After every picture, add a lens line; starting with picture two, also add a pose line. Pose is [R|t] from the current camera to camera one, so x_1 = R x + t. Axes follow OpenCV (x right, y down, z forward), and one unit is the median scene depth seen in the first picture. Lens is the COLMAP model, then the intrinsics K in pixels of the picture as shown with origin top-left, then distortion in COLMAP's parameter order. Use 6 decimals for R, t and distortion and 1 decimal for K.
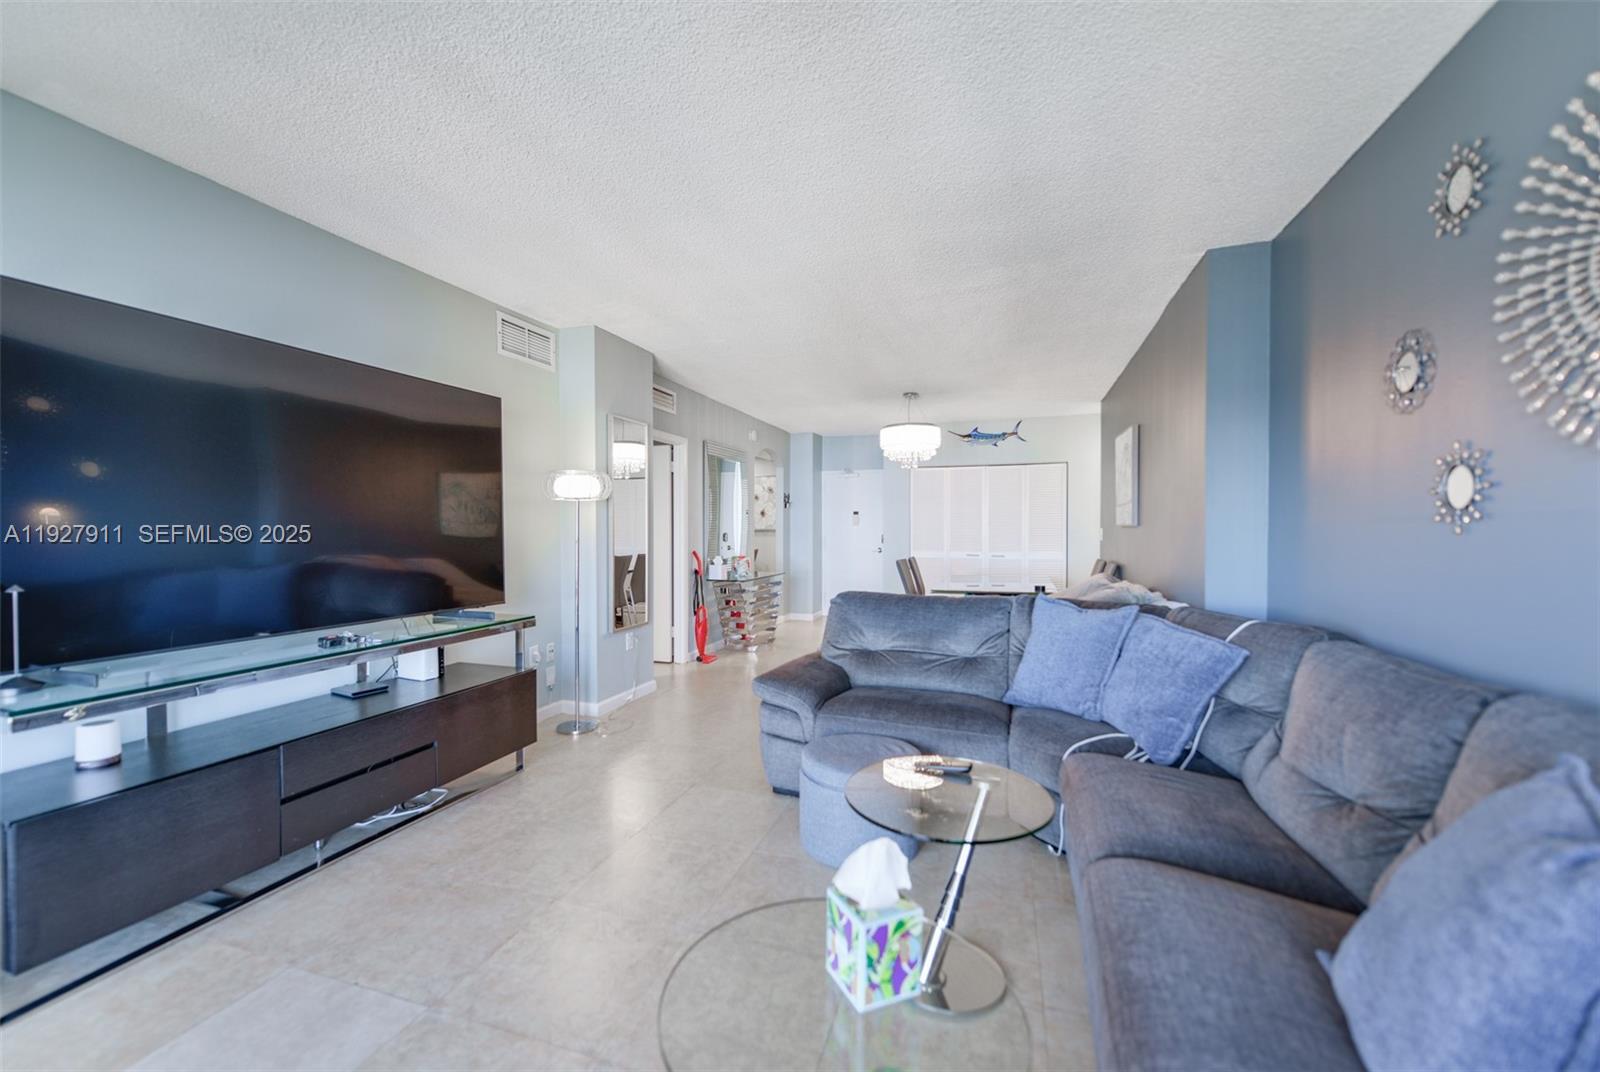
lens RADIAL K [[648.7, 0, 760.9], [0, 648.7, 535.8], [0, 0, 1]] dist [-0.000479, -0.000384]
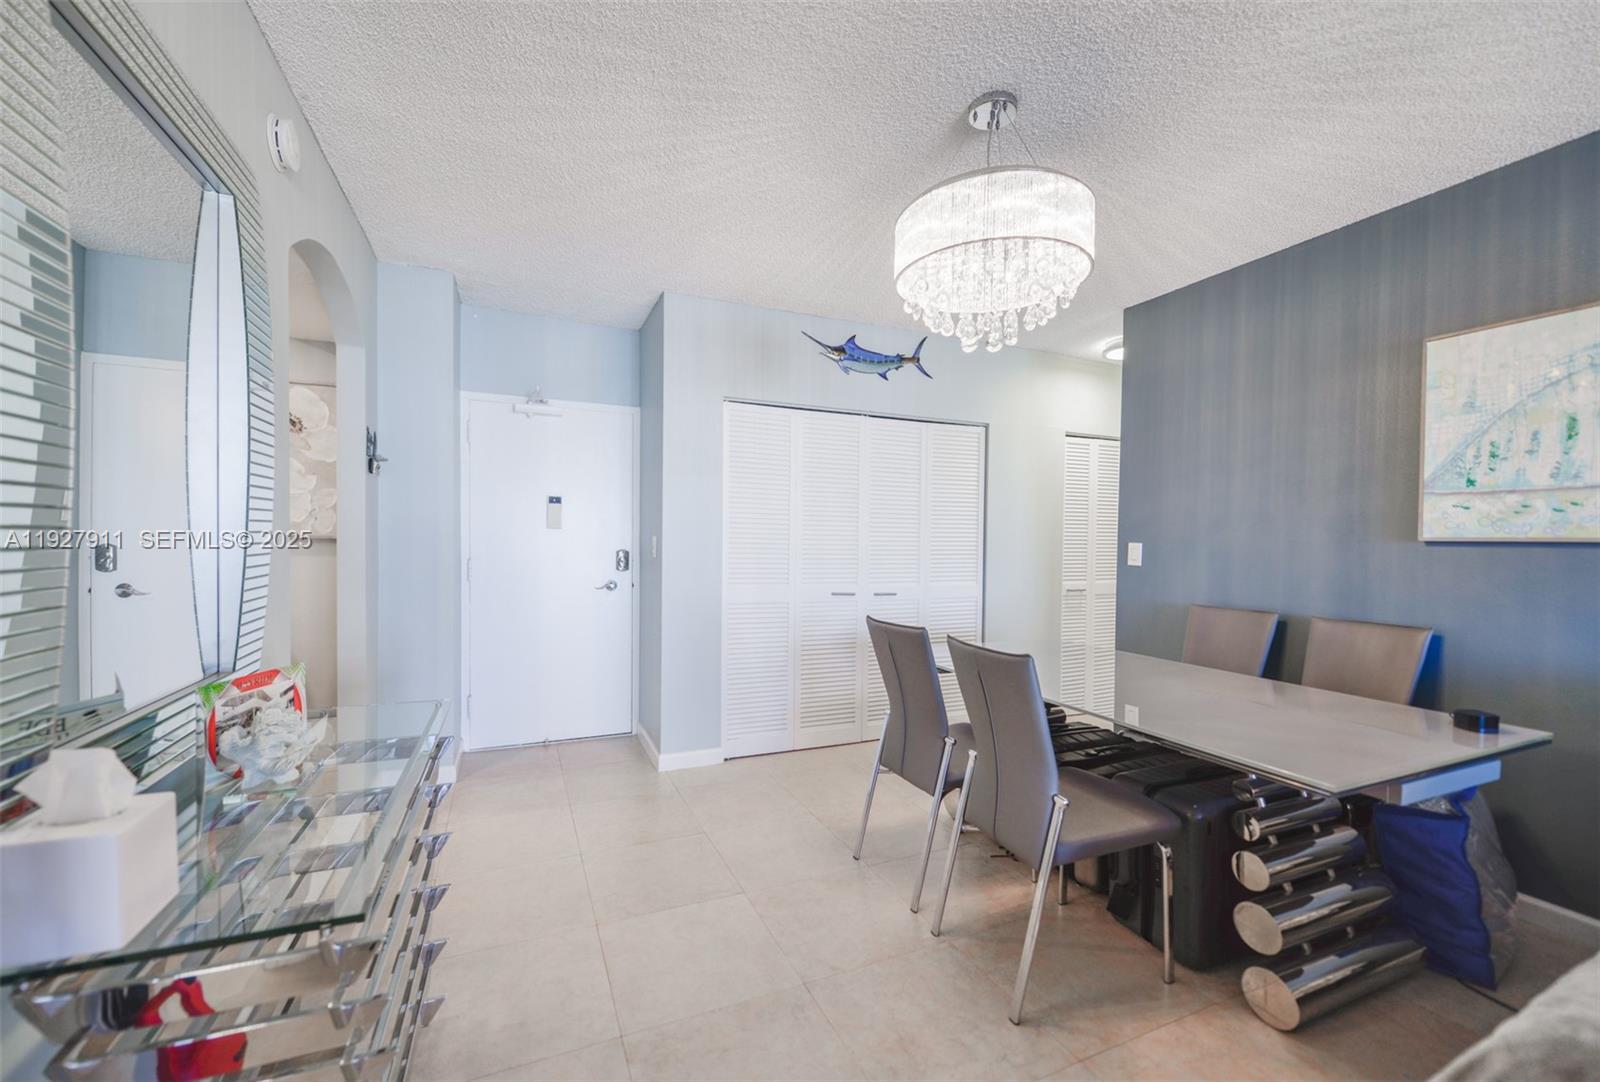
lens RADIAL K [[659.8, 0, 794.1], [0, 659.8, 552.9], [0, 0, 1]] dist [0.020815, 0.000068]
pose [[0.725132, -0.004239, 0.688597, -0.112427], [-0.004738, 0.999927, 0.011146, -0.016465], [-0.688593, -0.011345, 0.725059, 1.567084]]
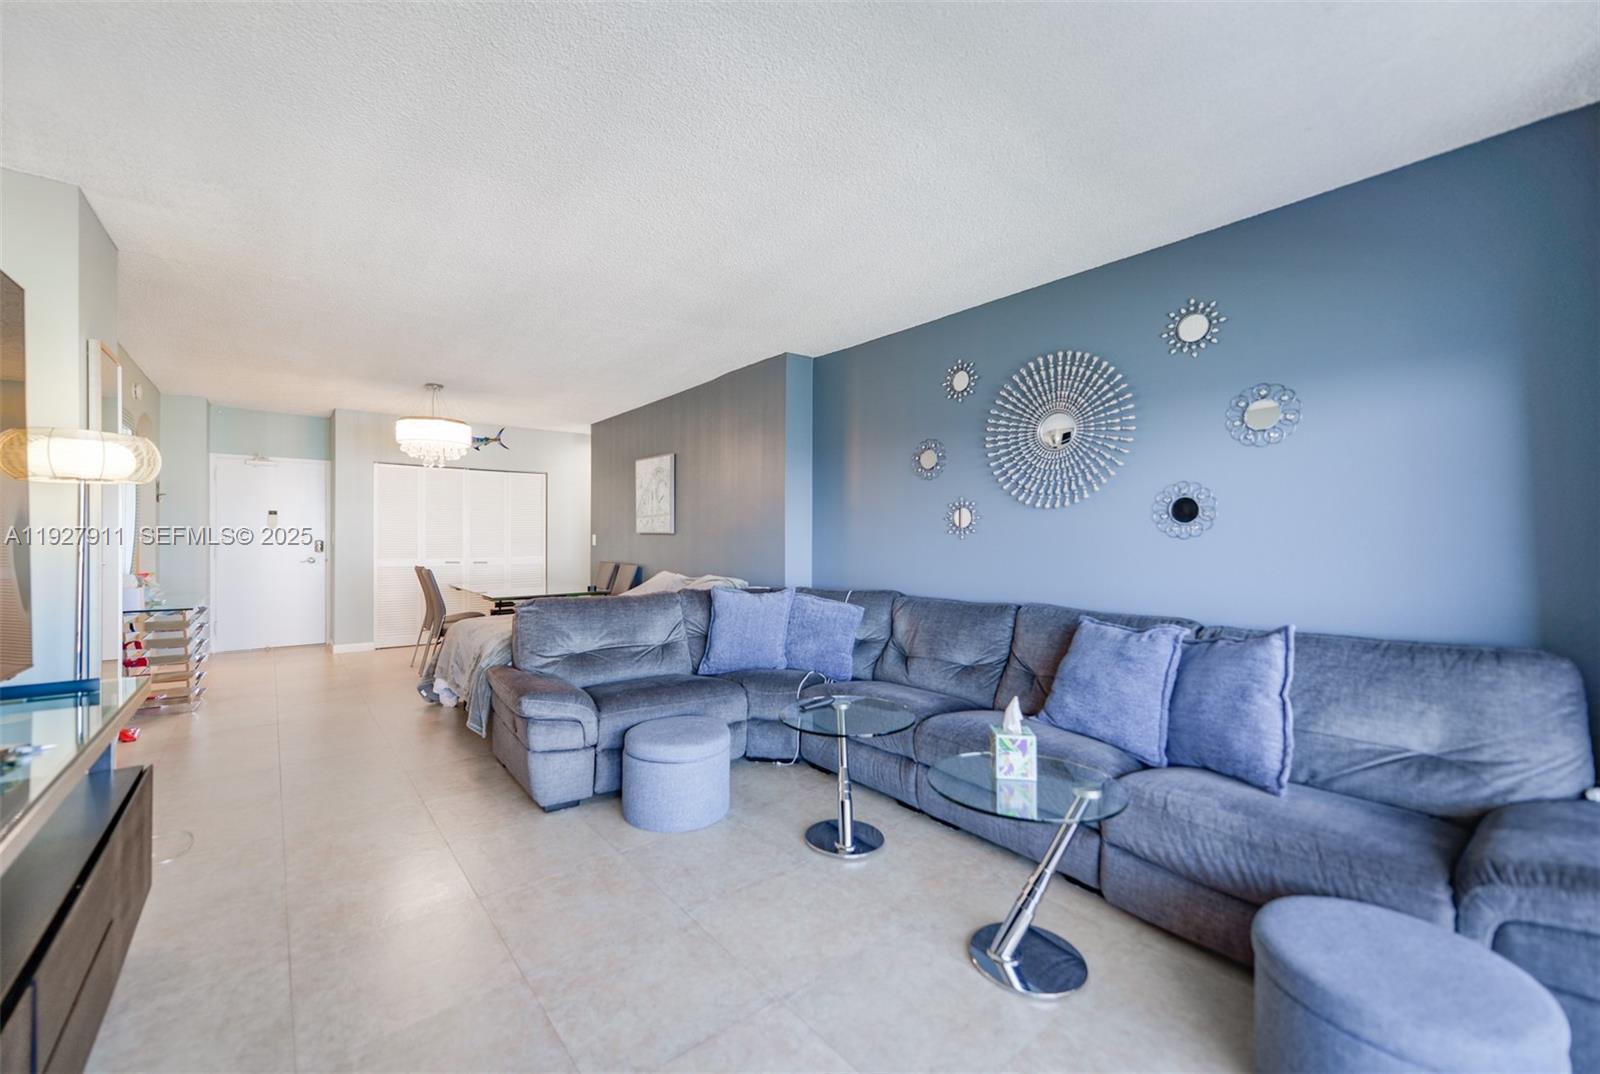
lens RADIAL K [[658.9, 0, 800.0], [0, 658.9, 537.0], [0, 0, 1]] dist [0.011564, -0.000016]
pose [[0.517006, 0.002448, 0.855978, -0.559559], [0.003613, 0.999981, -0.005042, -0.000730], [-0.855974, 0.005699, 0.516988, 0.163009]]
